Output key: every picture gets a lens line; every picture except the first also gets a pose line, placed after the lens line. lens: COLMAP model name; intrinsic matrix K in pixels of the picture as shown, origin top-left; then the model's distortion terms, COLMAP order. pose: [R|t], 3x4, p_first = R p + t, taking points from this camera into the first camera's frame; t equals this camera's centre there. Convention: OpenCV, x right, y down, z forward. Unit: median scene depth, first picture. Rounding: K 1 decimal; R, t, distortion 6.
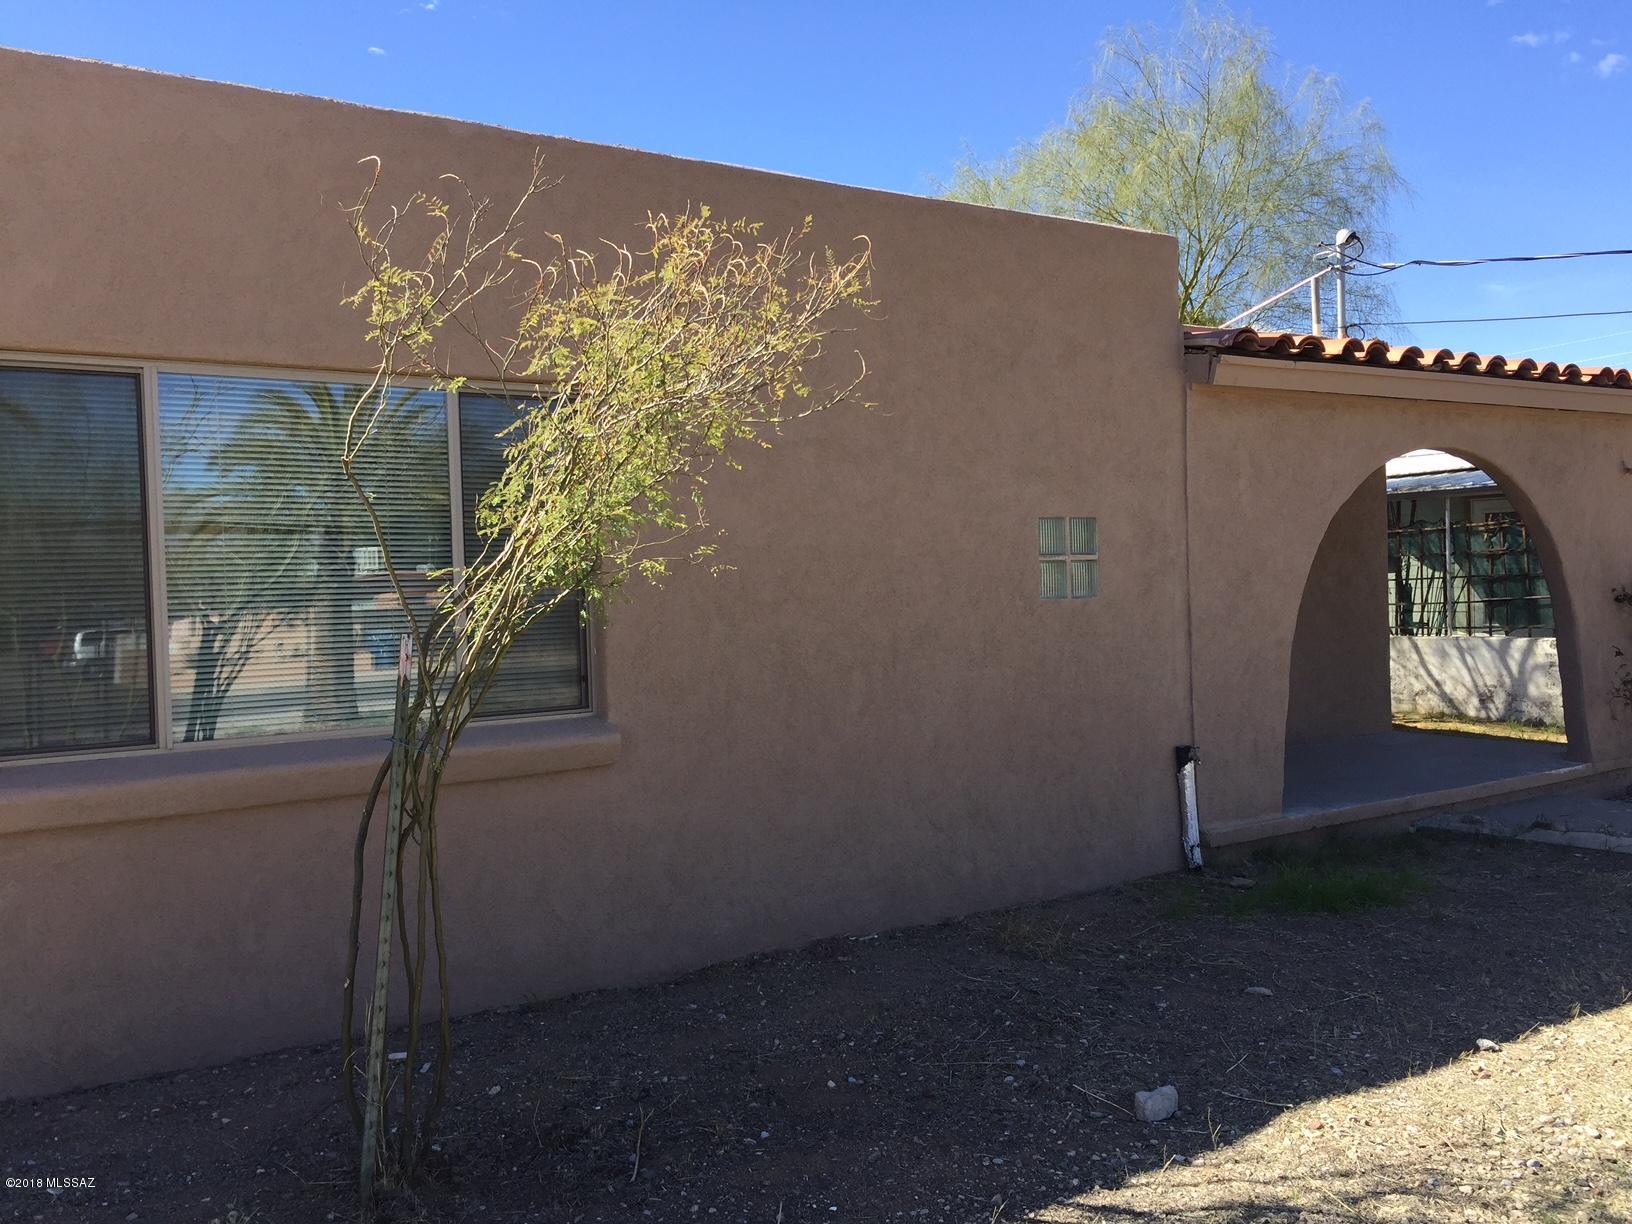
lens RADIAL K [[1374.7, 0, 815.4], [0, 1374.7, 615.0], [0, 0, 1]] dist [0.016095, 0.005212]
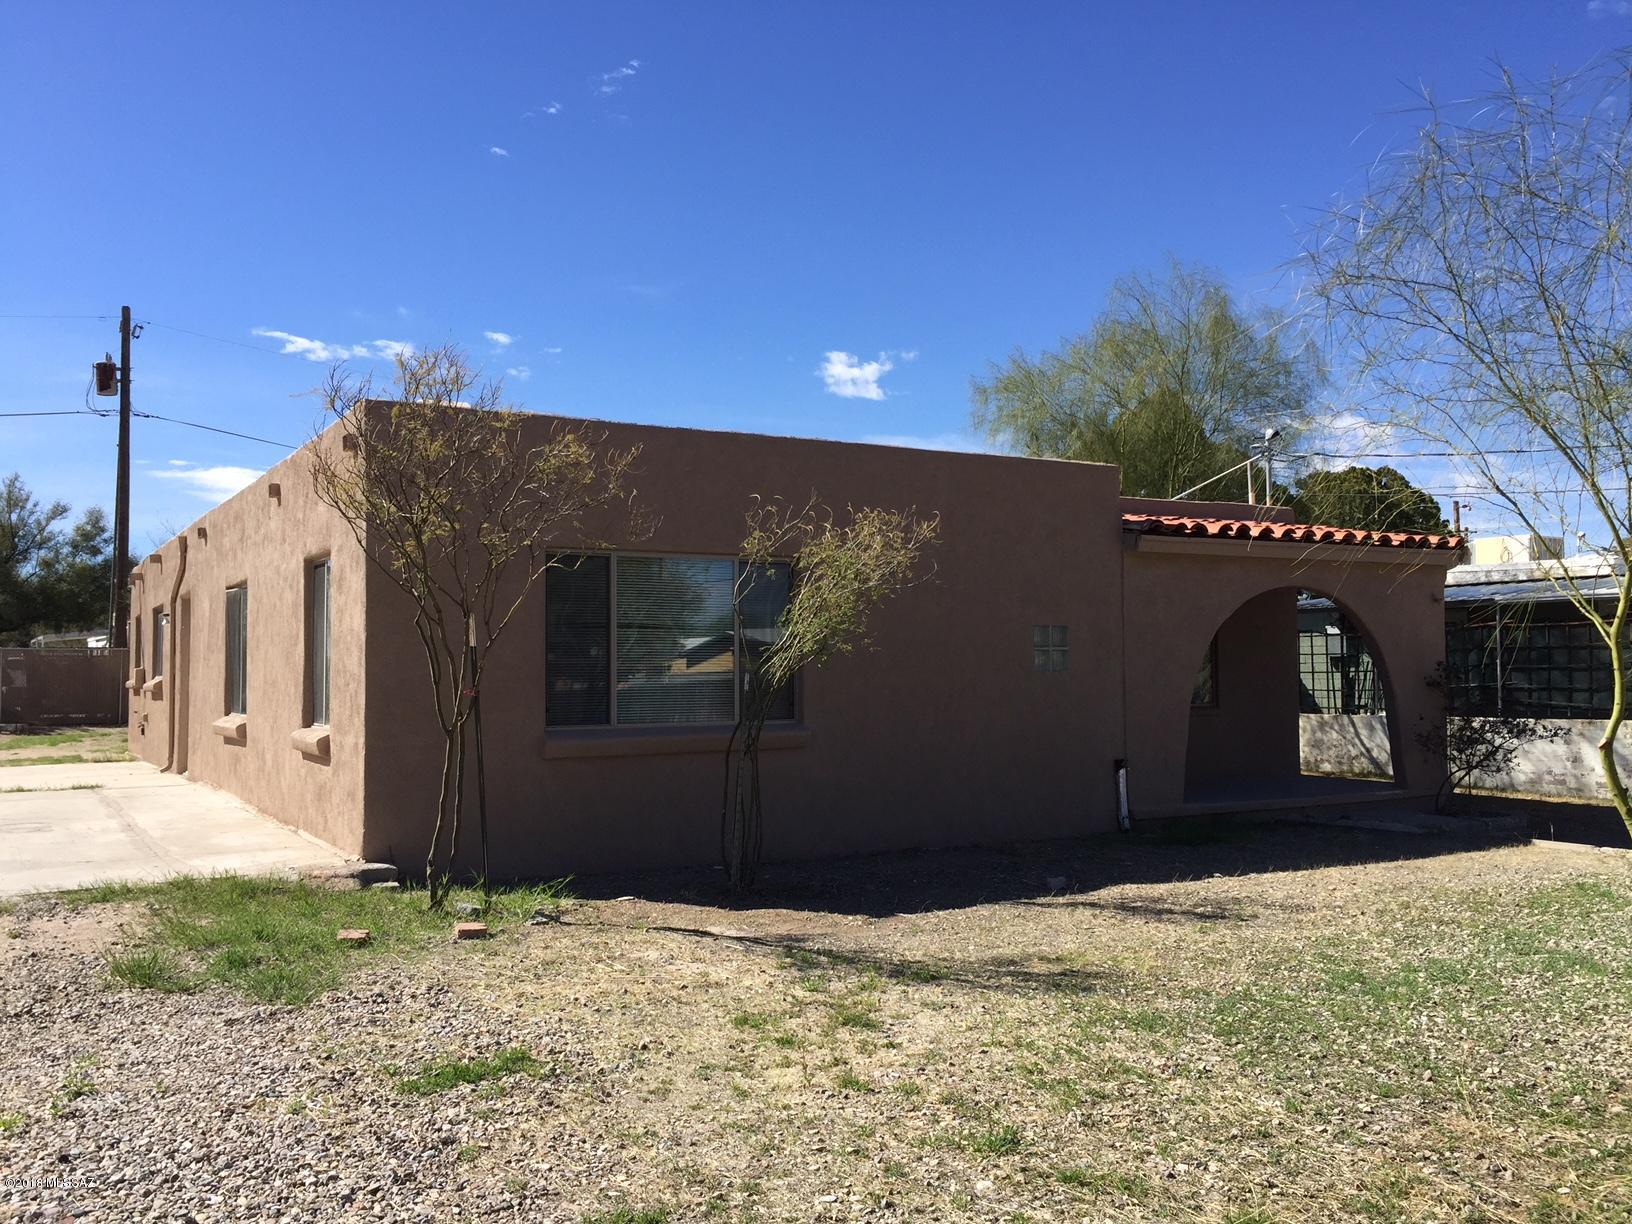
lens RADIAL K [[1374.7, 0, 811.8], [0, 1374.7, 608.4], [0, 0, 1]] dist [0.016095, 0.005212]
pose [[0.998134, 0.020908, -0.057367, -0.022266], [-0.024718, 0.997477, -0.066545, 0.031199], [0.055831, 0.067839, 0.996133, -0.750935]]
